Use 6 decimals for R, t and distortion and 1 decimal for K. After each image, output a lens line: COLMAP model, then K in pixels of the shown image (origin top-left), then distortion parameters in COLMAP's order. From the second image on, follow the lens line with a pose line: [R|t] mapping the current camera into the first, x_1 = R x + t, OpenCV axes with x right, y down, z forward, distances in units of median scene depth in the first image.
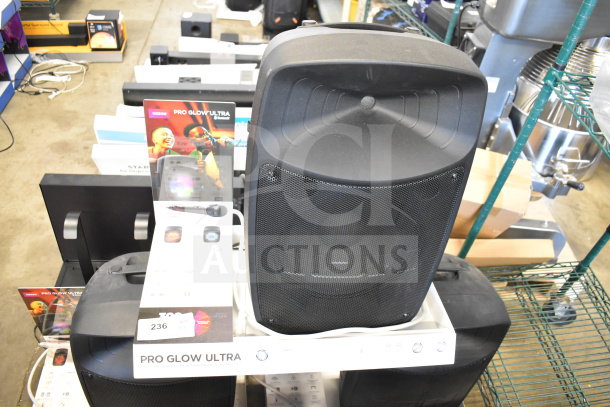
lens RADIAL K [[478.7, 0, 302.5], [0, 478.7, 202.1], [0, 0, 1]] dist [-0.078842, 0.003431]
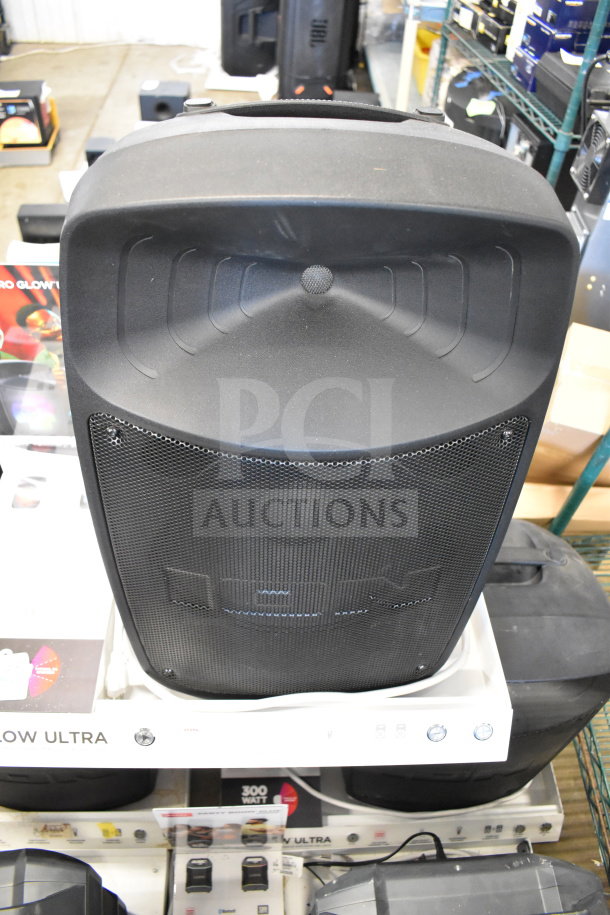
lens RADIAL K [[718.0, 0, 289.2], [0, 718.0, 459.1], [0, 0, 1]] dist [-0.078842, 0.003431]
pose [[0.995482, 0.022865, -0.092157, 0.098692], [-0.011834, 0.992882, 0.118514, -0.064594], [0.094211, -0.116888, 0.988667, 0.155833]]
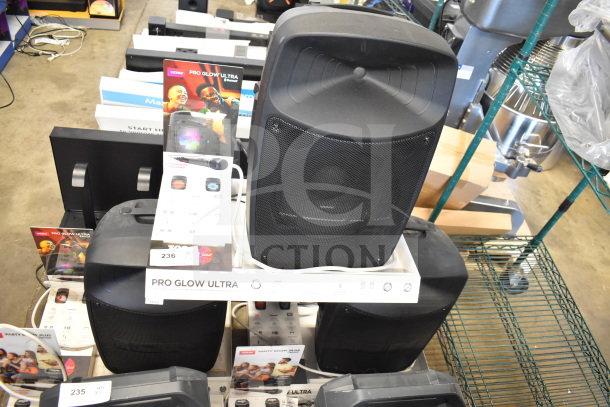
lens RADIAL K [[478.7, 0, 300.7], [0, 478.7, 203.1], [0, 0, 1]] dist [-0.078842, 0.003431]
pose [[0.997265, 0.055648, 0.048650, -0.028505], [-0.057202, 0.997876, 0.031158, 0.051742], [-0.046813, -0.033856, 0.998330, -0.115567]]
